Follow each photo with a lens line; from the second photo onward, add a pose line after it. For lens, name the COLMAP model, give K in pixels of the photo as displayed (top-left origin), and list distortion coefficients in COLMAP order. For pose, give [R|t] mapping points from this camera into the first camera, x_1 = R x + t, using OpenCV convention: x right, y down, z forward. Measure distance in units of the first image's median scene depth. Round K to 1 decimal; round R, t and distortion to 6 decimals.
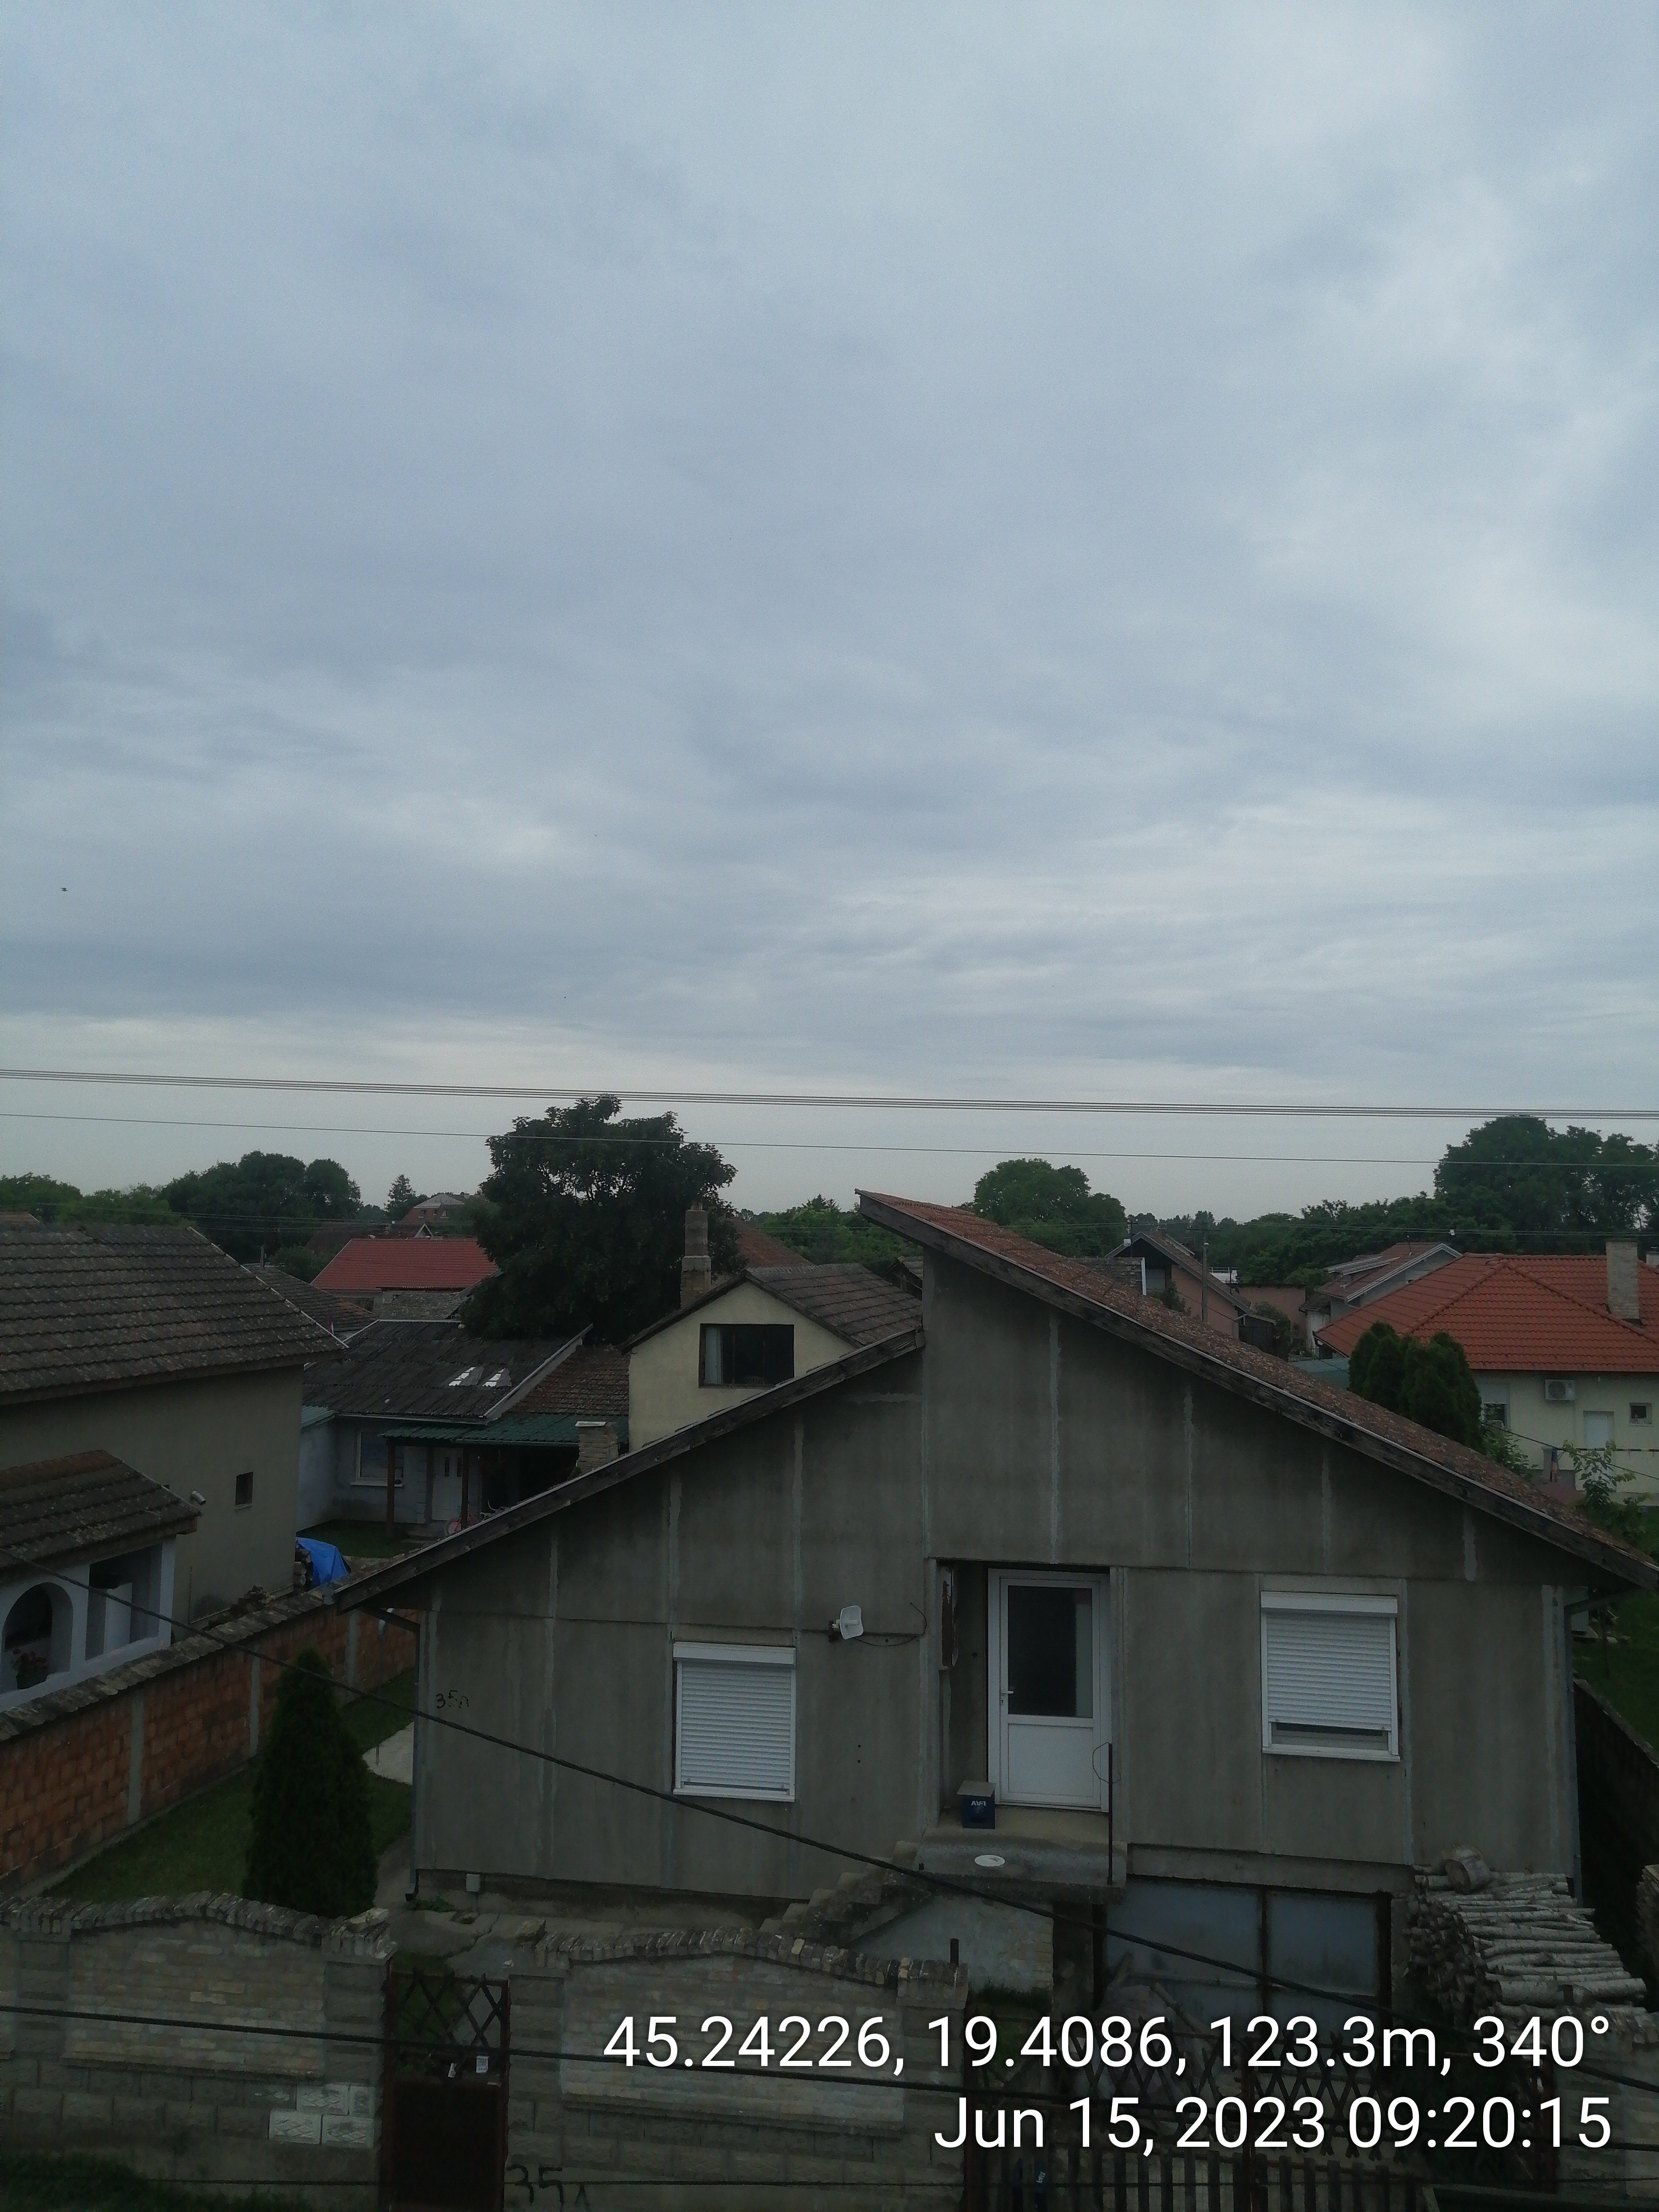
lens RADIAL K [[1685.5, 0, 842.5], [0, 1685.5, 1096.5], [0, 0, 1]] dist [0.006521, -0.016008]
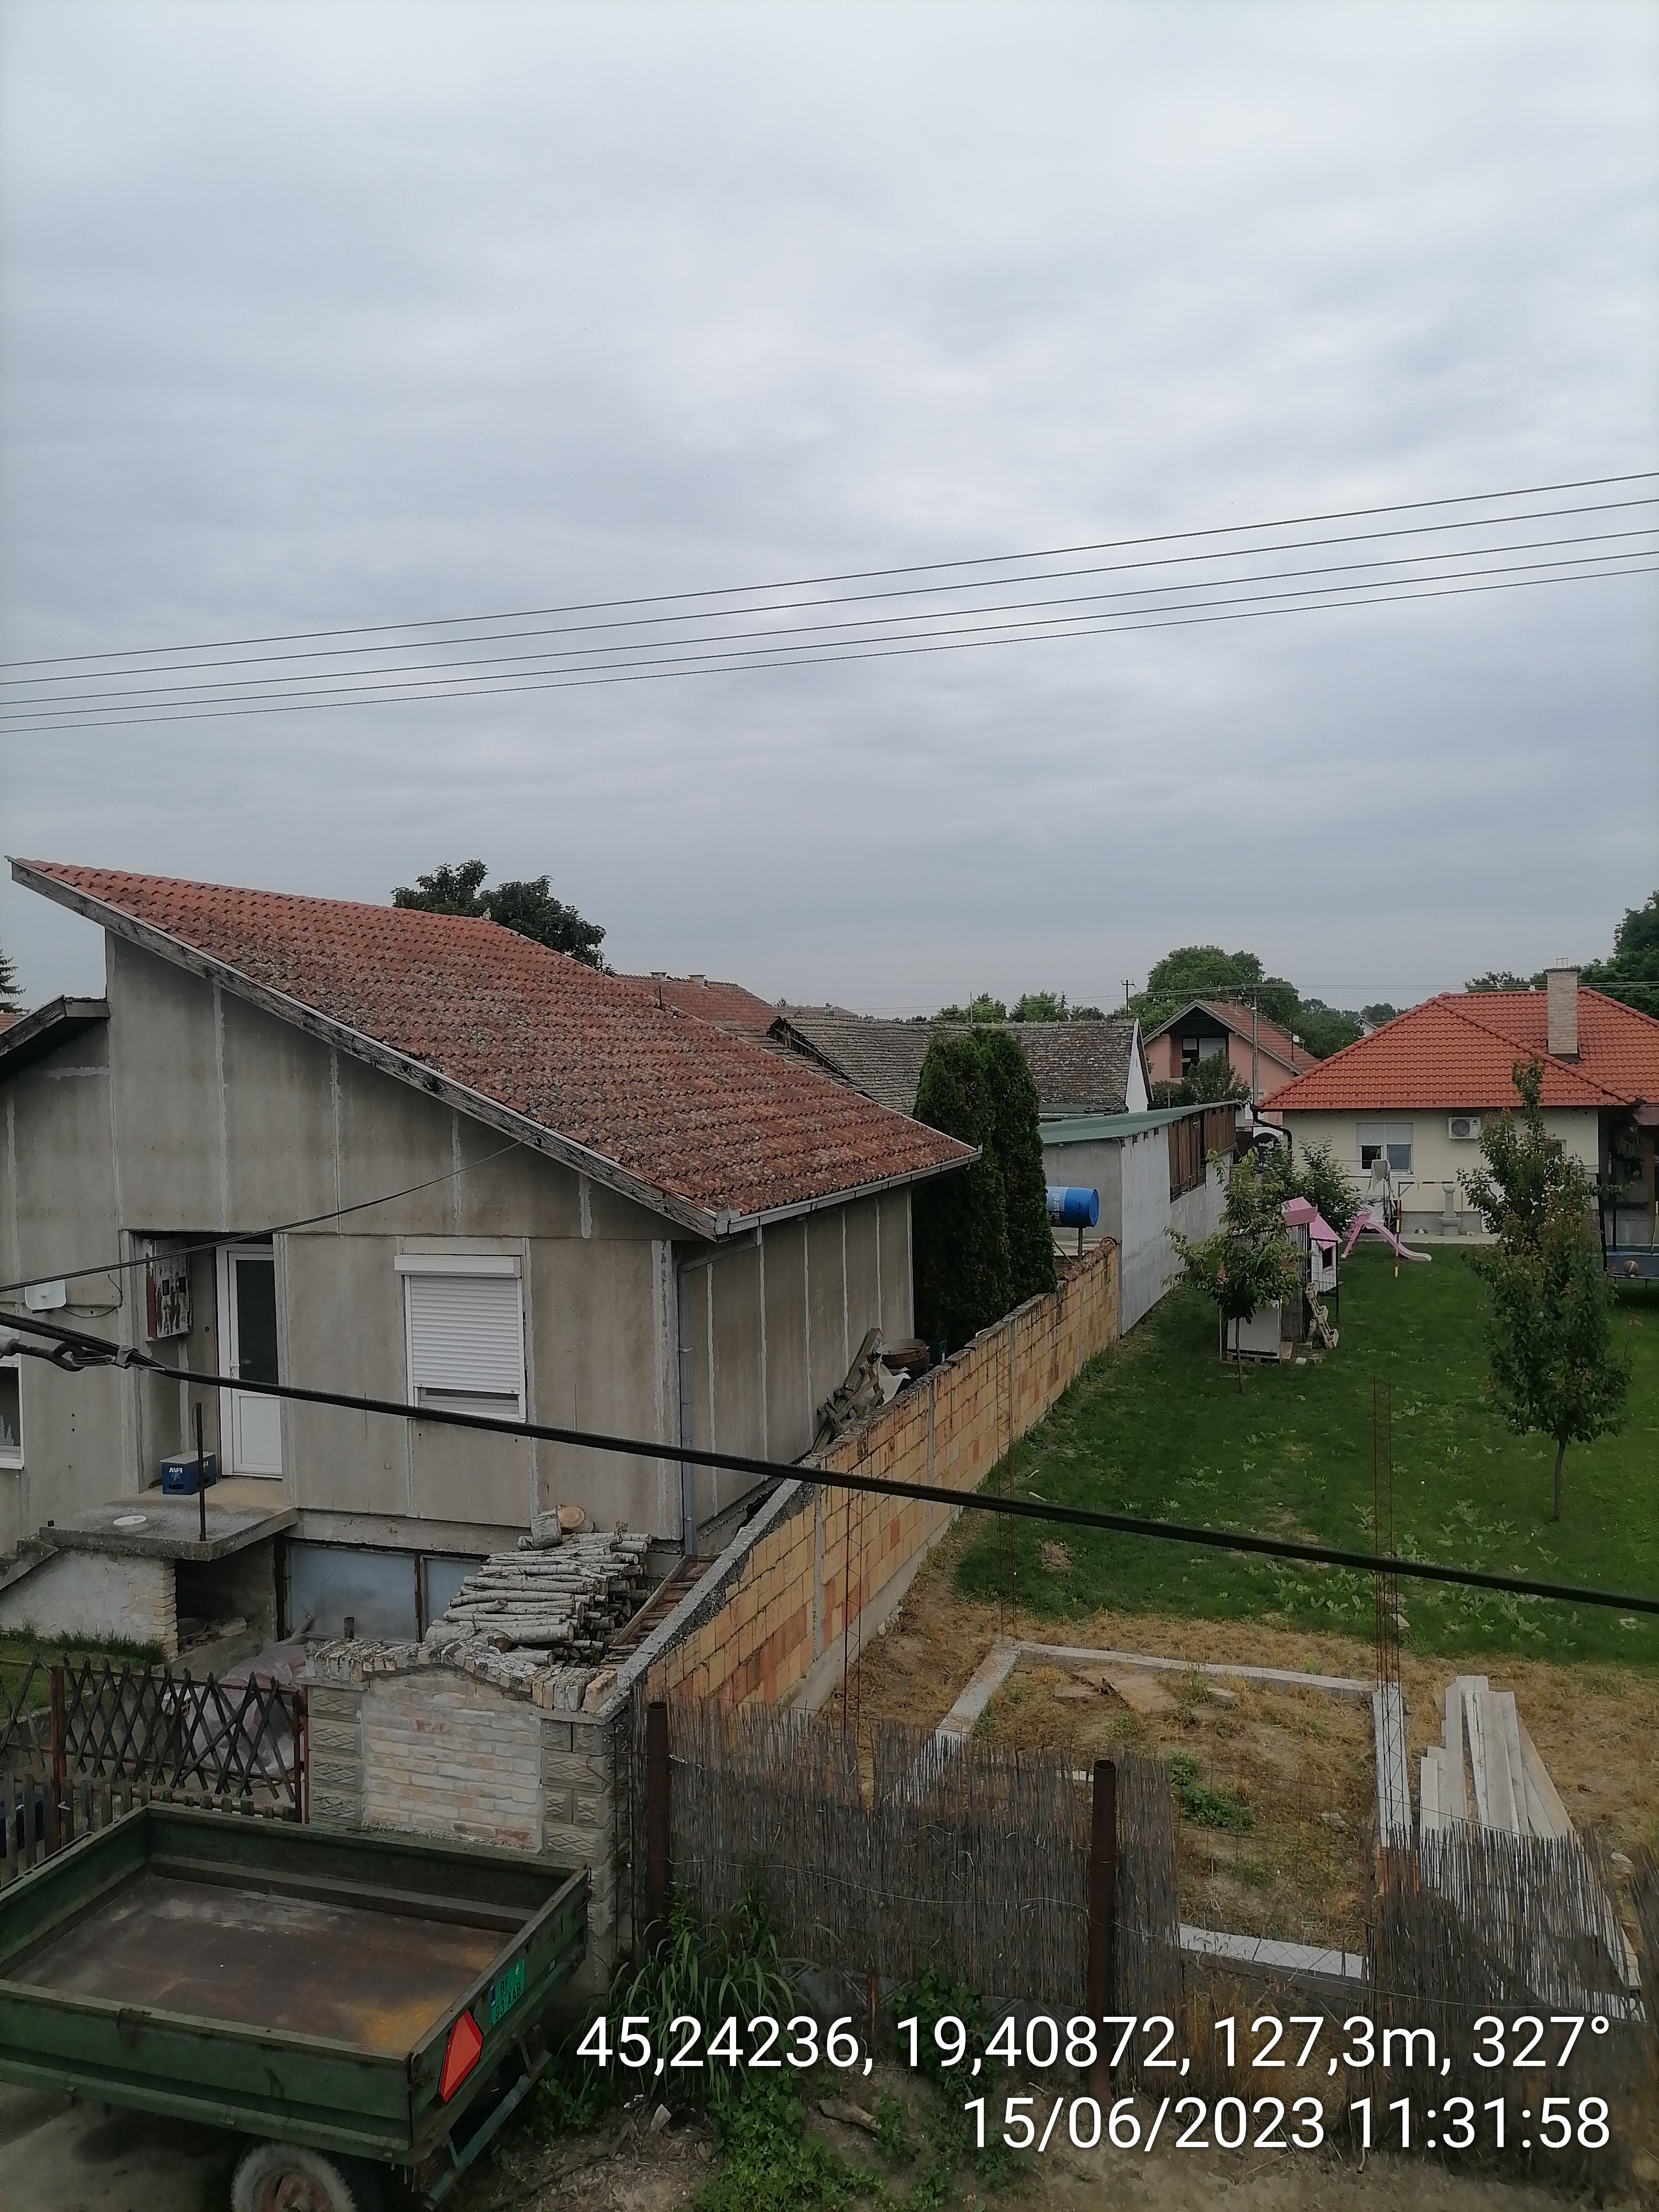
lens RADIAL K [[1685.5, 0, 811.0], [0, 1685.5, 1038.9], [0, 0, 1]] dist [0.006521, -0.016008]
pose [[0.988225, -0.030193, -0.149997, 0.622843], [0.042227, 0.996082, 0.077703, 0.105051], [0.147064, -0.083123, 0.985628, 0.094735]]
